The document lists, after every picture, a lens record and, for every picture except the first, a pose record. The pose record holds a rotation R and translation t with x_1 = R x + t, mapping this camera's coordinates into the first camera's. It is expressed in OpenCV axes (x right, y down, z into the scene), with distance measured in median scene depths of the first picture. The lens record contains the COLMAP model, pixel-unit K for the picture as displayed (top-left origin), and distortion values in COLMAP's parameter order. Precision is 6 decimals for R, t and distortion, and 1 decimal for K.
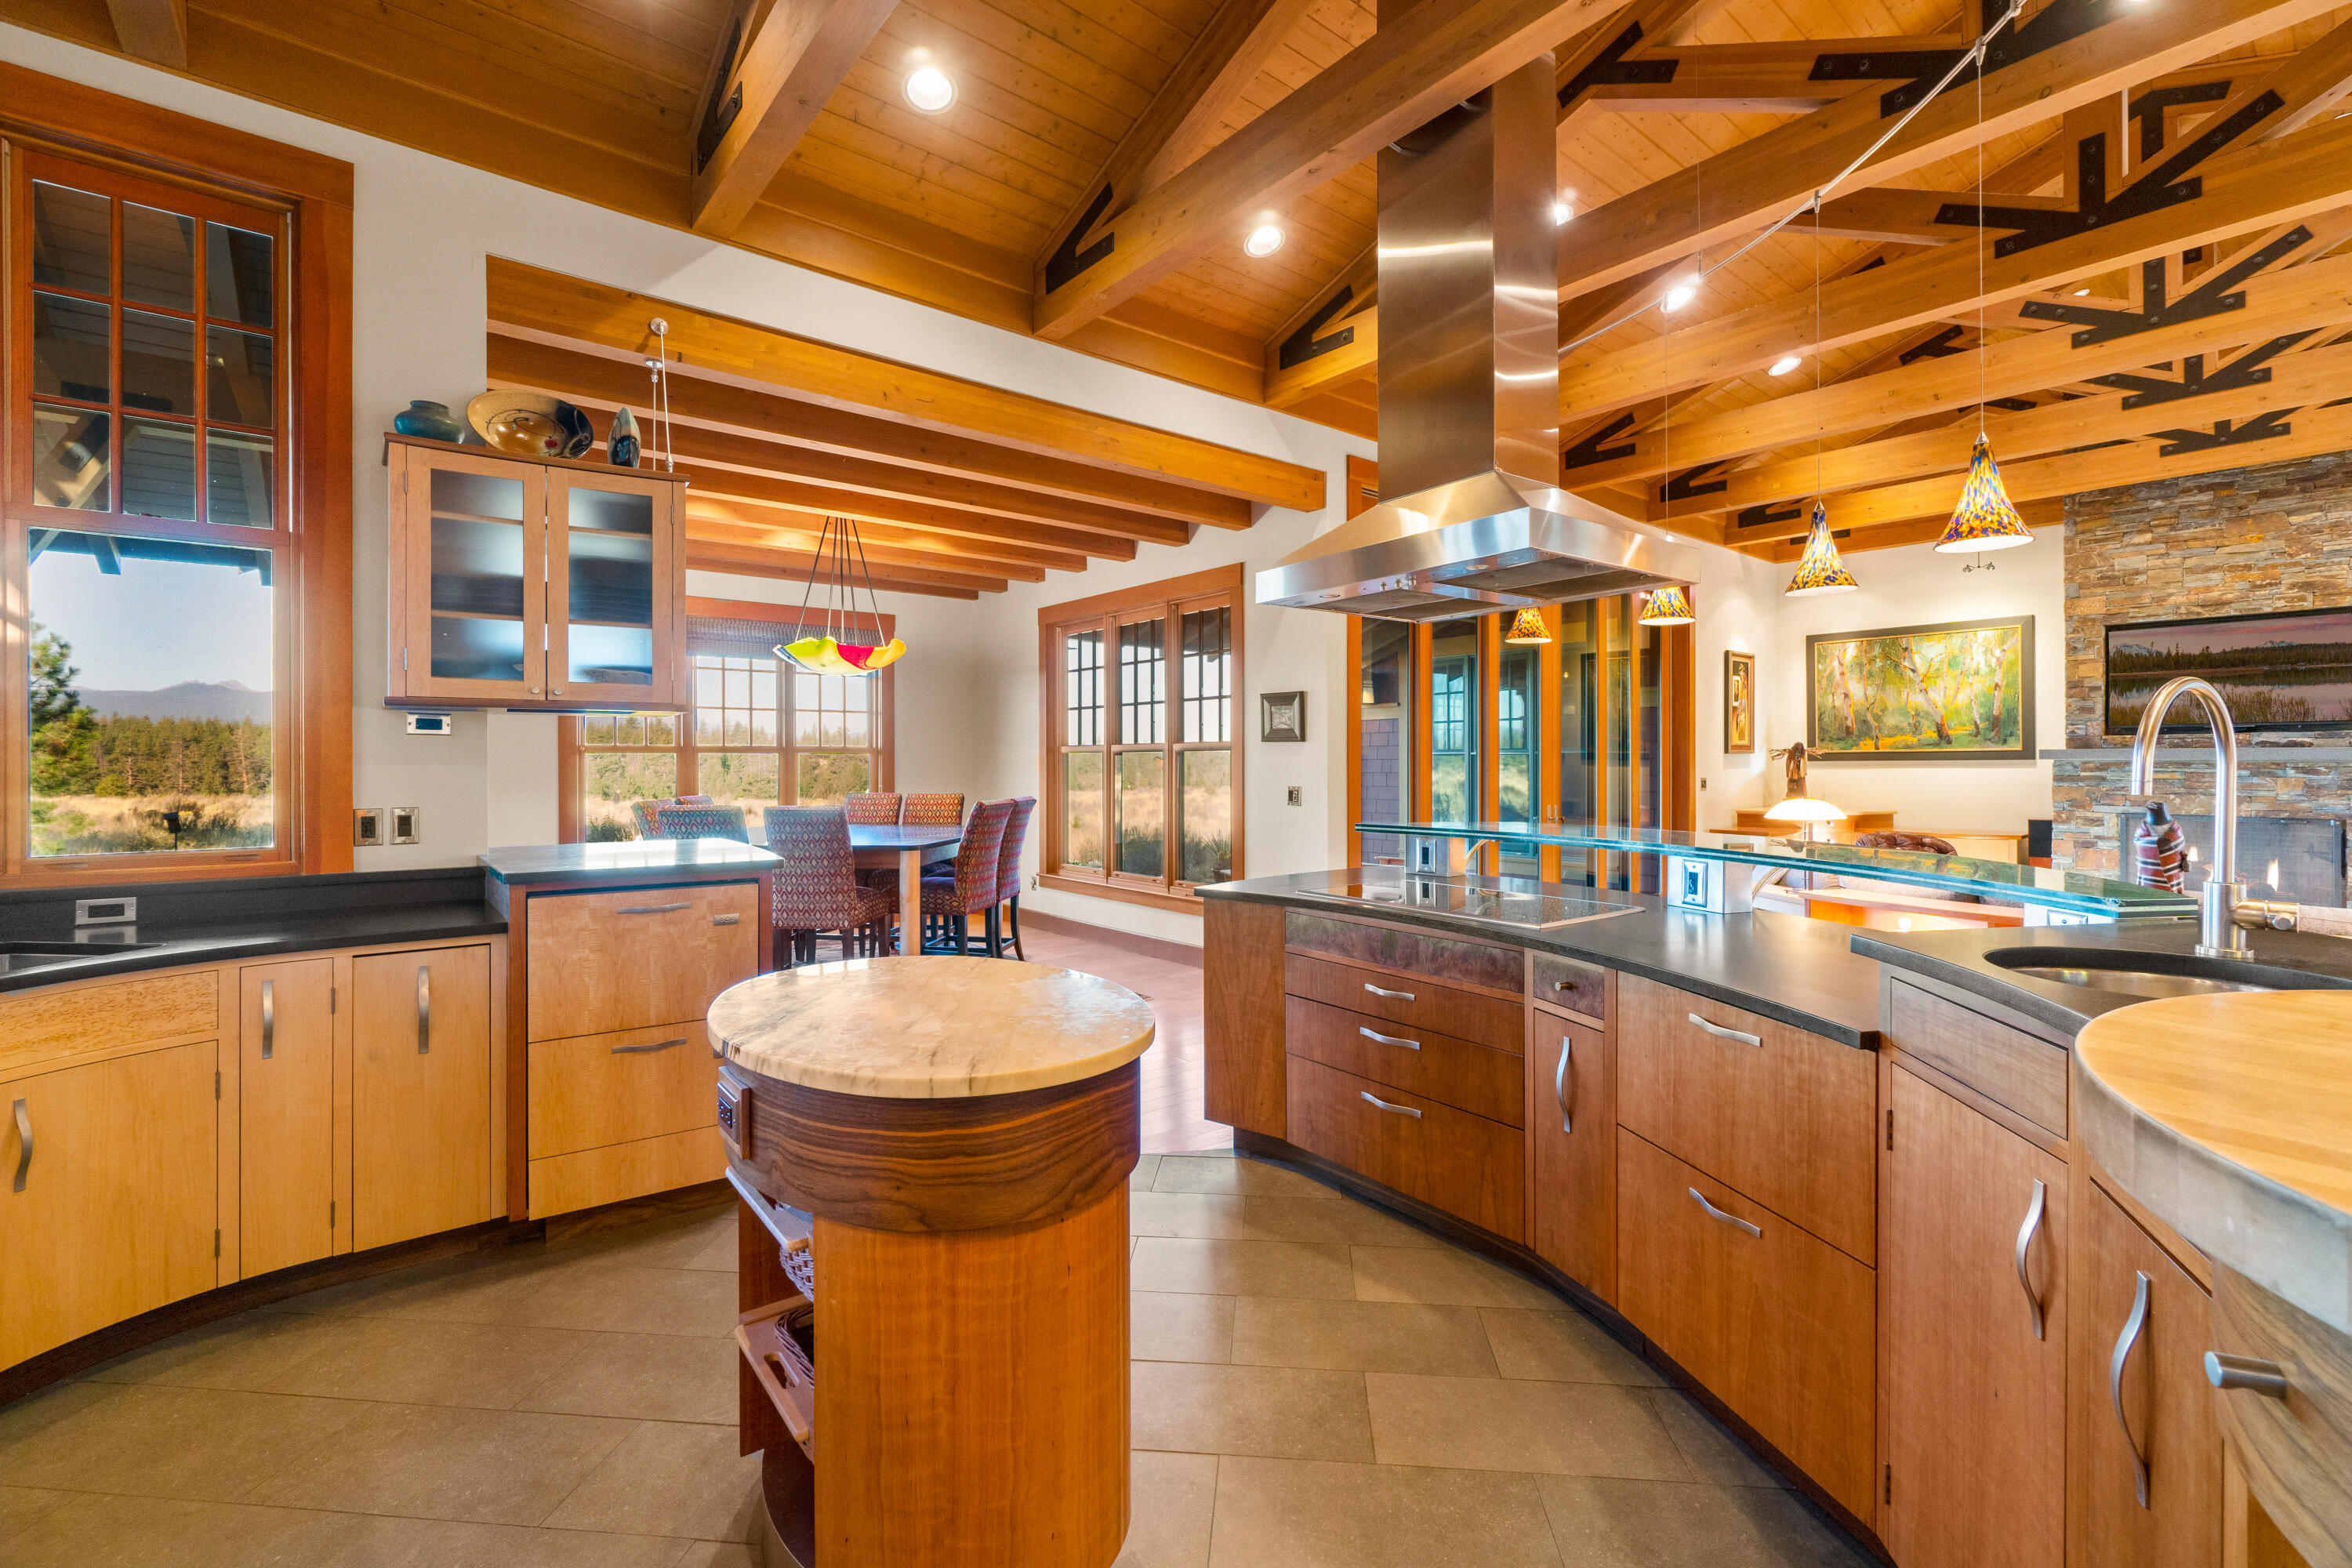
lens RADIAL K [[1019.4, 0, 1207.3], [0, 1019.4, 761.2], [0, 0, 1]] dist [-0.002206, 0.001900]
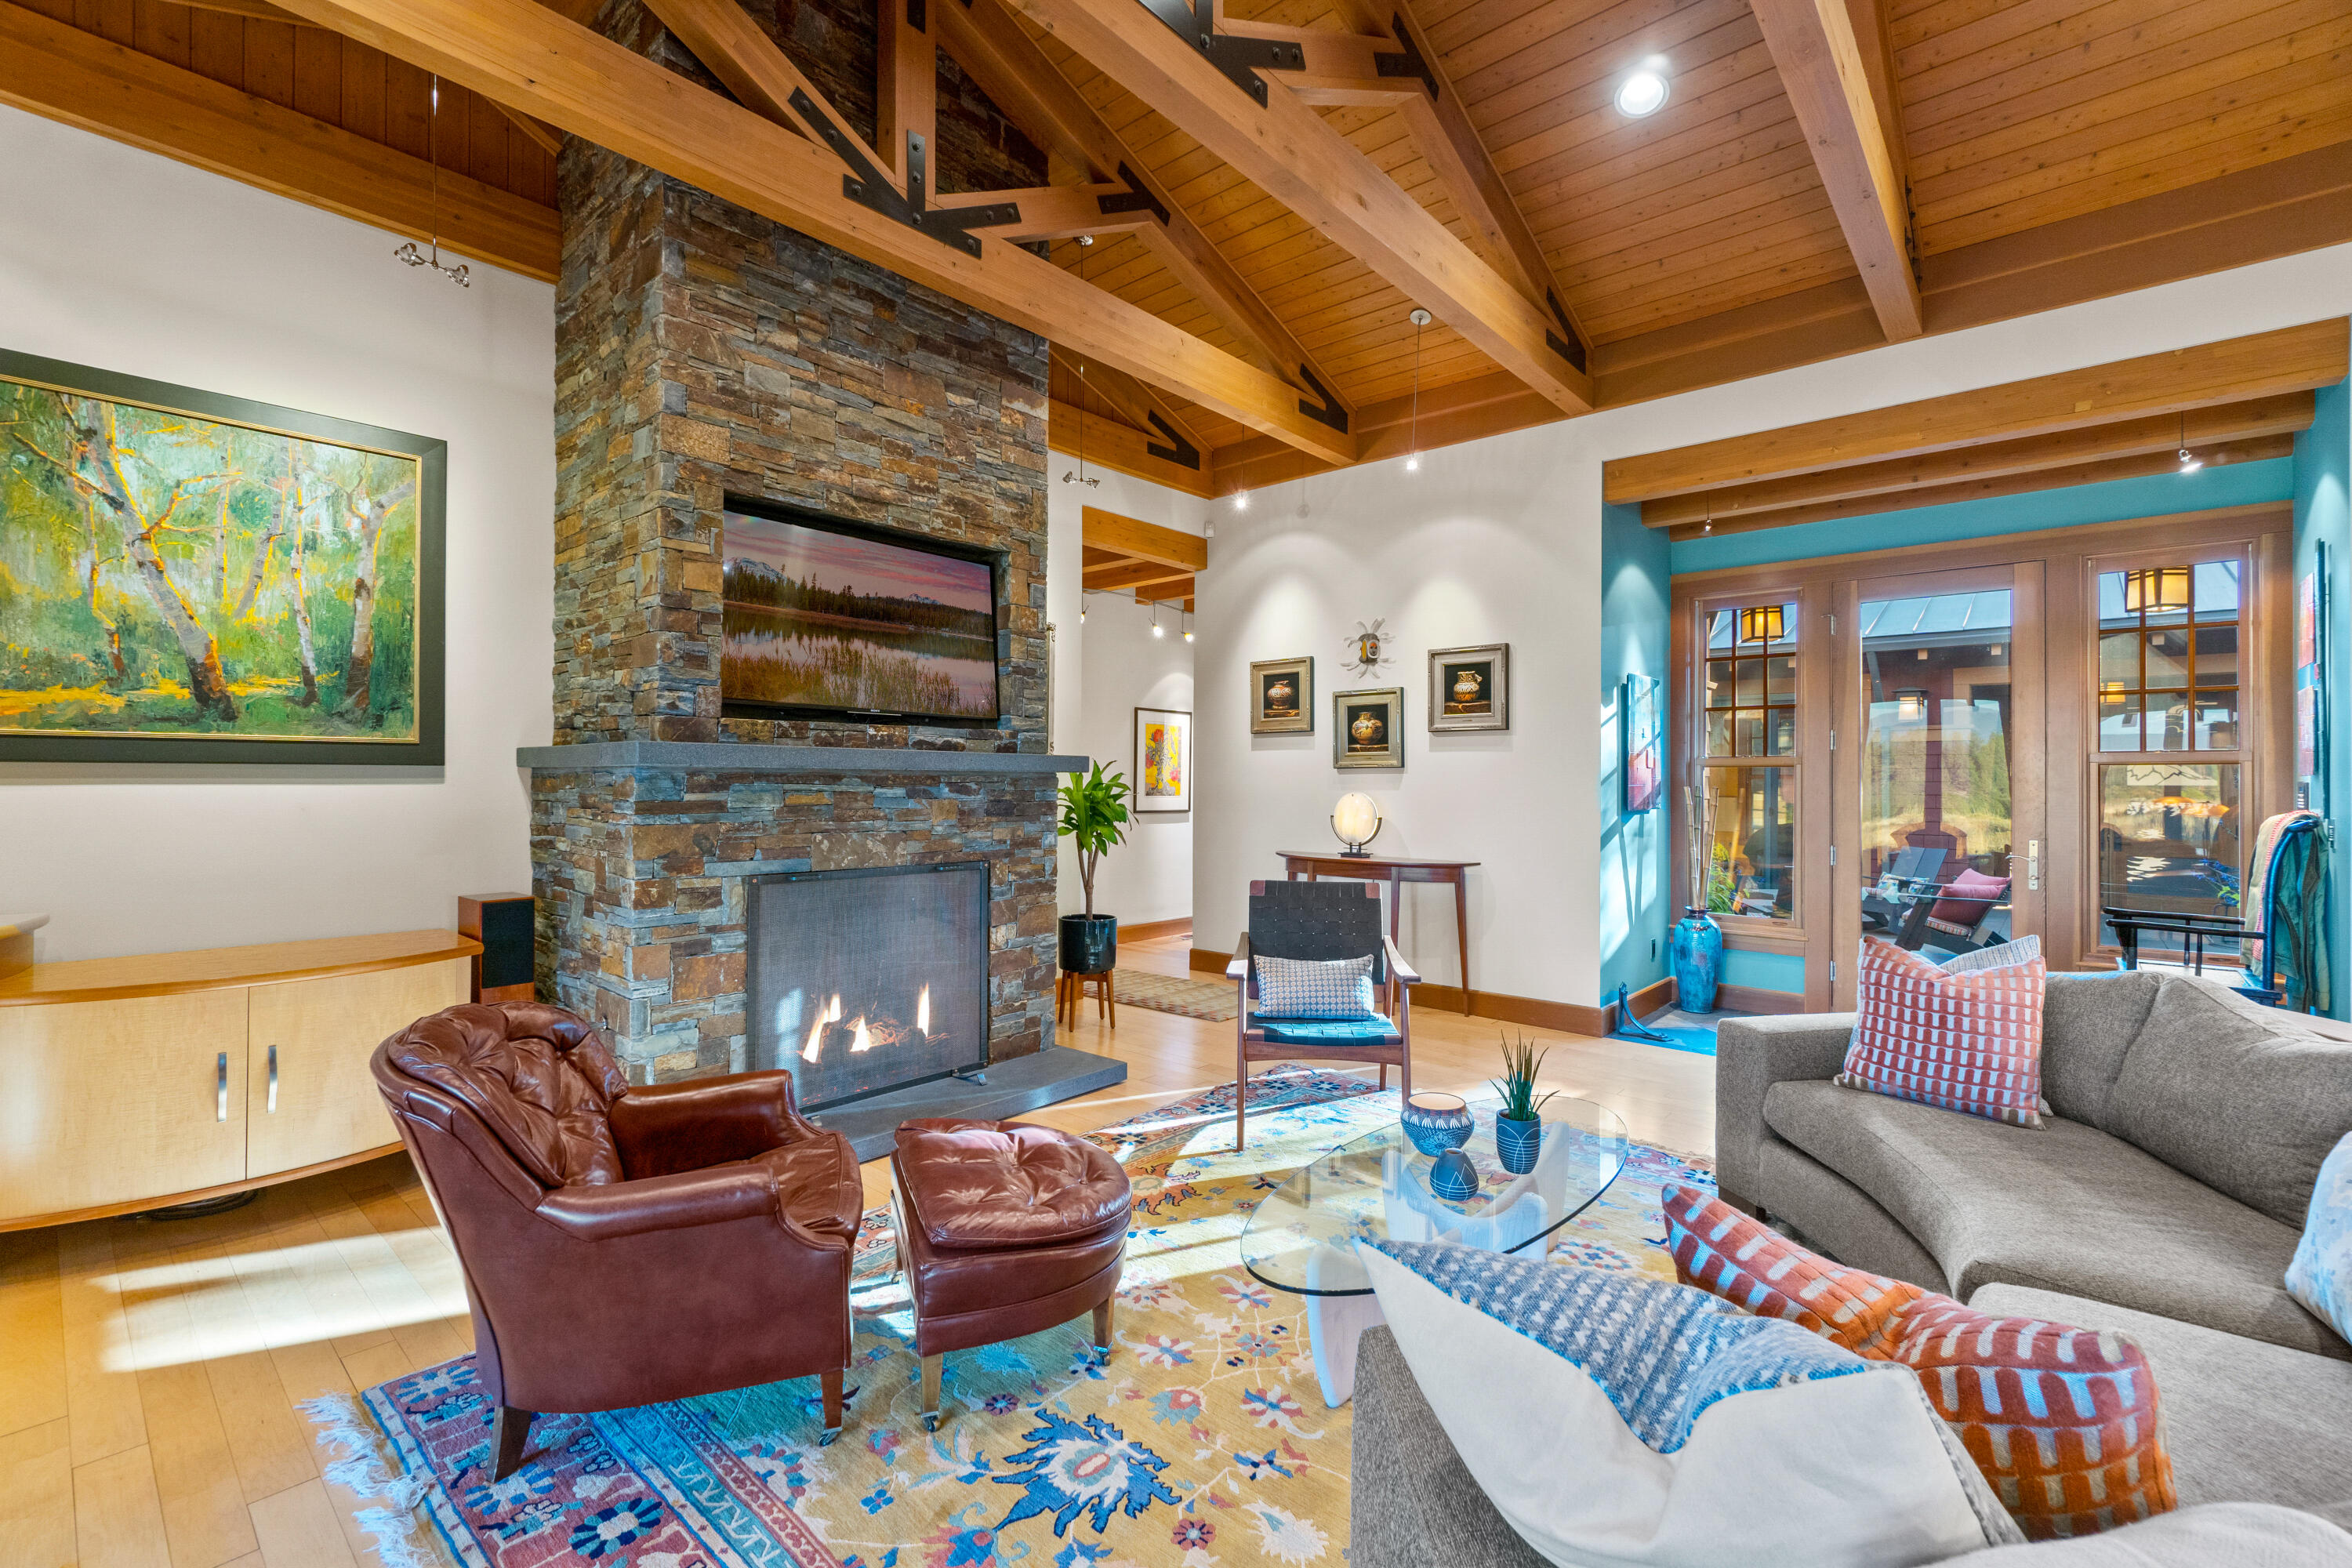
lens RADIAL K [[1019.4, 0, 1173.3], [0, 1019.4, 777.0], [0, 0, 1]] dist [-0.002206, 0.001900]
pose [[-0.141098, 0.006681, 0.989973, 0.370390], [-0.007215, 0.999944, -0.007776, 0.005523], [-0.989969, -0.008240, -0.141042, 0.854139]]
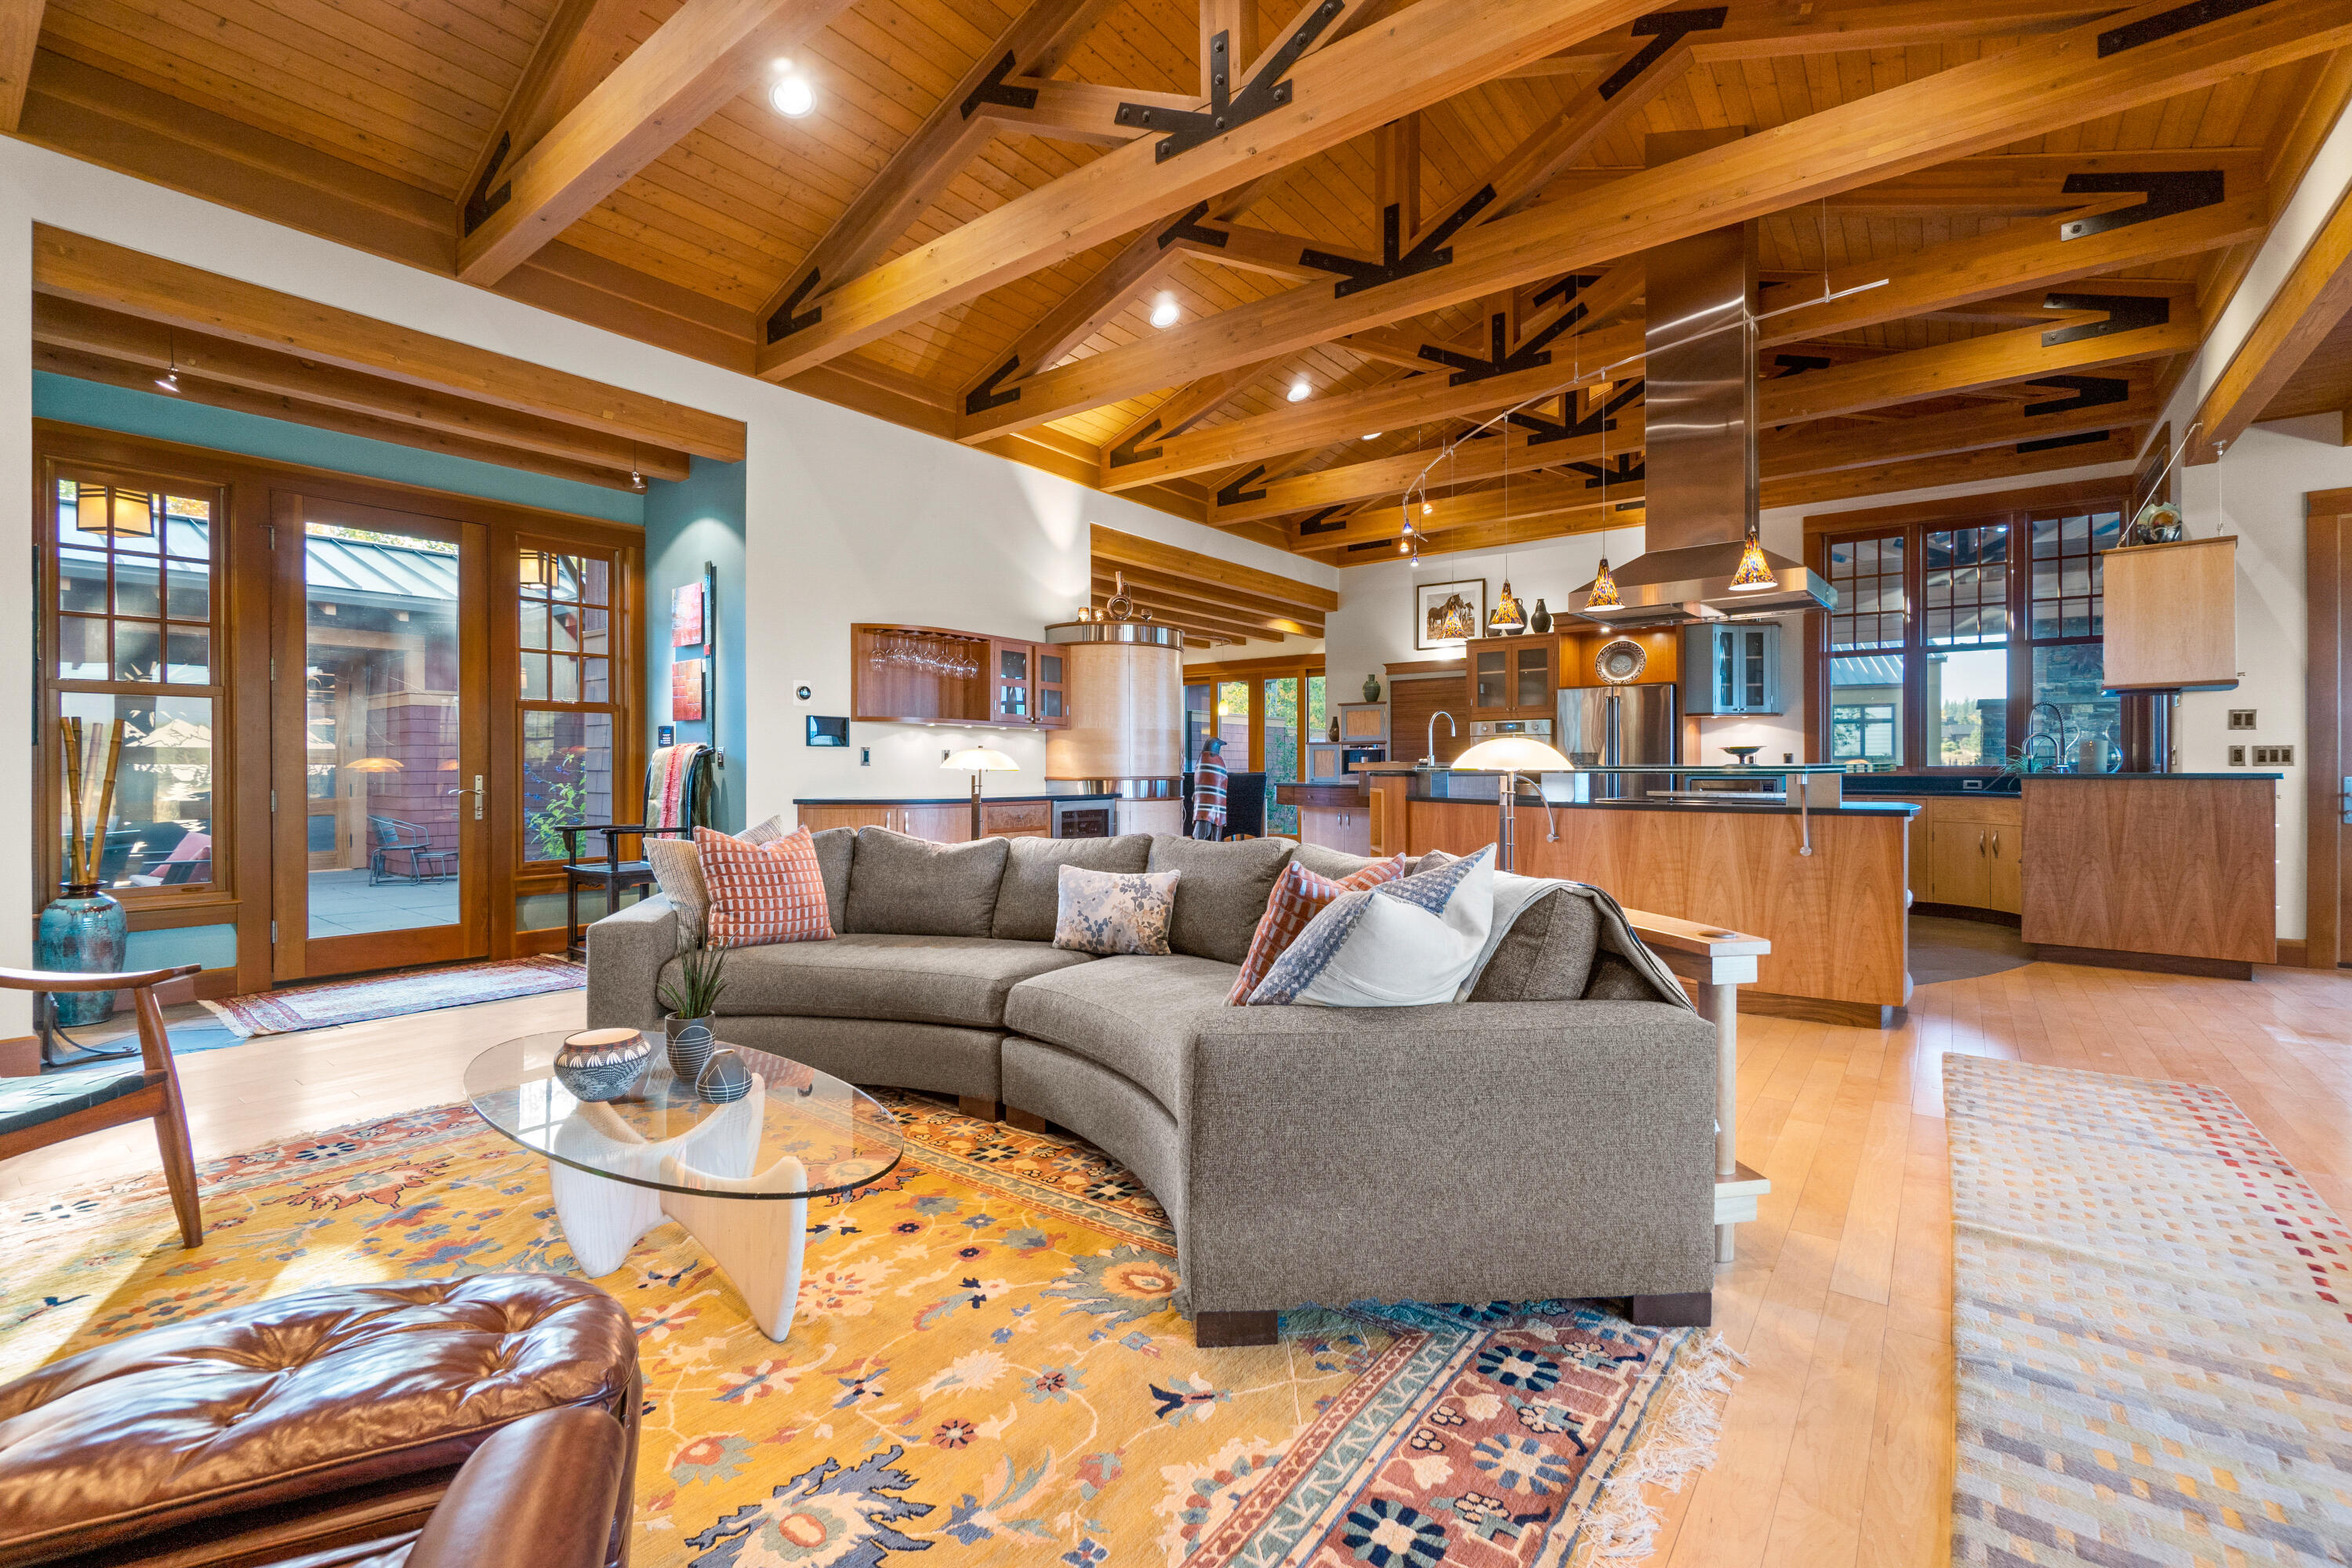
lens RADIAL K [[1019.4, 0, 1202.7], [0, 1019.4, 770.1], [0, 0, 1]] dist [-0.002206, 0.001900]
pose [[-0.972835, 0.003767, -0.231468, 0.607552], [0.003772, 0.999993, 0.000420, 0.036642], [0.231468, -0.000464, -0.972842, 1.044945]]
